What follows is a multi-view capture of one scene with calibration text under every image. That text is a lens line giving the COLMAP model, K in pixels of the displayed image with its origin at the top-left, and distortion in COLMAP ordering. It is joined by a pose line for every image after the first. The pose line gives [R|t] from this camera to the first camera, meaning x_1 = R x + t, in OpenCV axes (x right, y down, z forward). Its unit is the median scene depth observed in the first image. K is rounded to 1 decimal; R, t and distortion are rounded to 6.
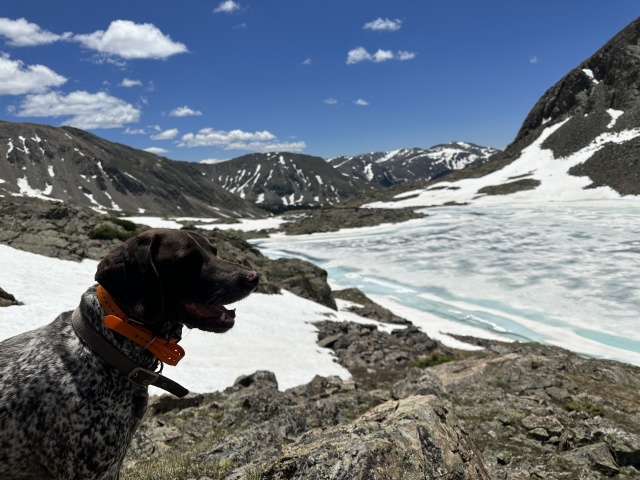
lens RADIAL K [[441.3, 0, 320.0], [0, 441.3, 240.0], [0, 0, 1]] dist [0.002470, -0.001960]
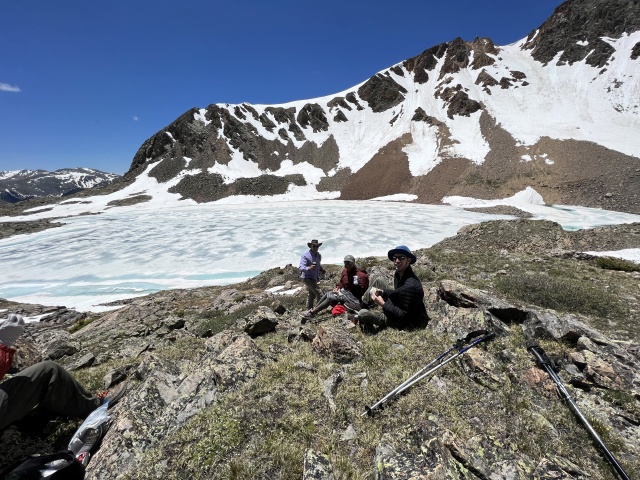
lens RADIAL K [[247.8, 0, 319.7], [0, 247.8, 242.9], [0, 0, 1]] dist [-0.011023, 0.000161]
pose [[0.504719, -0.170711, 0.846237, 0.001108], [0.120432, 0.984591, 0.126793, -0.001969], [-0.854842, 0.037919, 0.517501, -0.020079]]
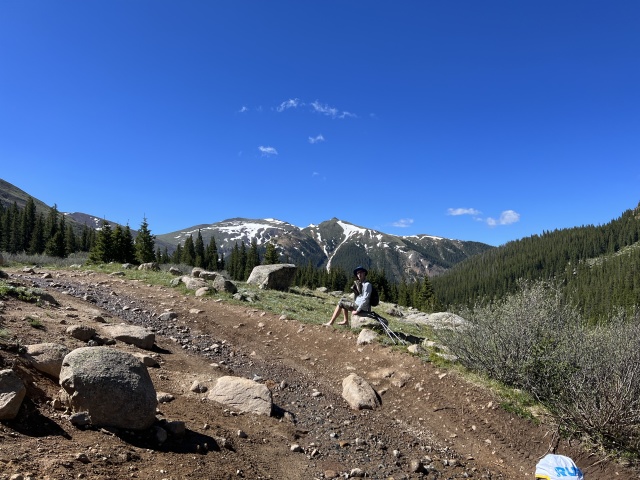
lens RADIAL K [[467.4, 0, 320.0], [0, 467.4, 240.0], [0, 0, 1]] dist [0.047547, -0.058029]
pose [[0.904980, 0.099974, 0.413542, 0.210681], [0.005463, 0.969189, -0.246256, -0.029628], [-0.425420, 0.225116, 0.876550, 0.754972]]
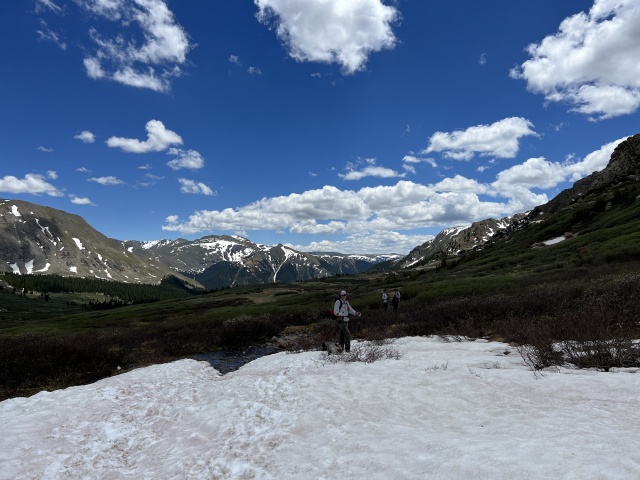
lens RADIAL K [[467.4, 0, 320.0], [0, 467.4, 240.0], [0, 0, 1]] dist [0.047547, -0.058029]
pose [[0.858391, 0.097686, 0.503609, -0.045218], [0.020471, 0.974398, -0.223898, 0.026532], [-0.512587, 0.202501, 0.834414, 0.190497]]
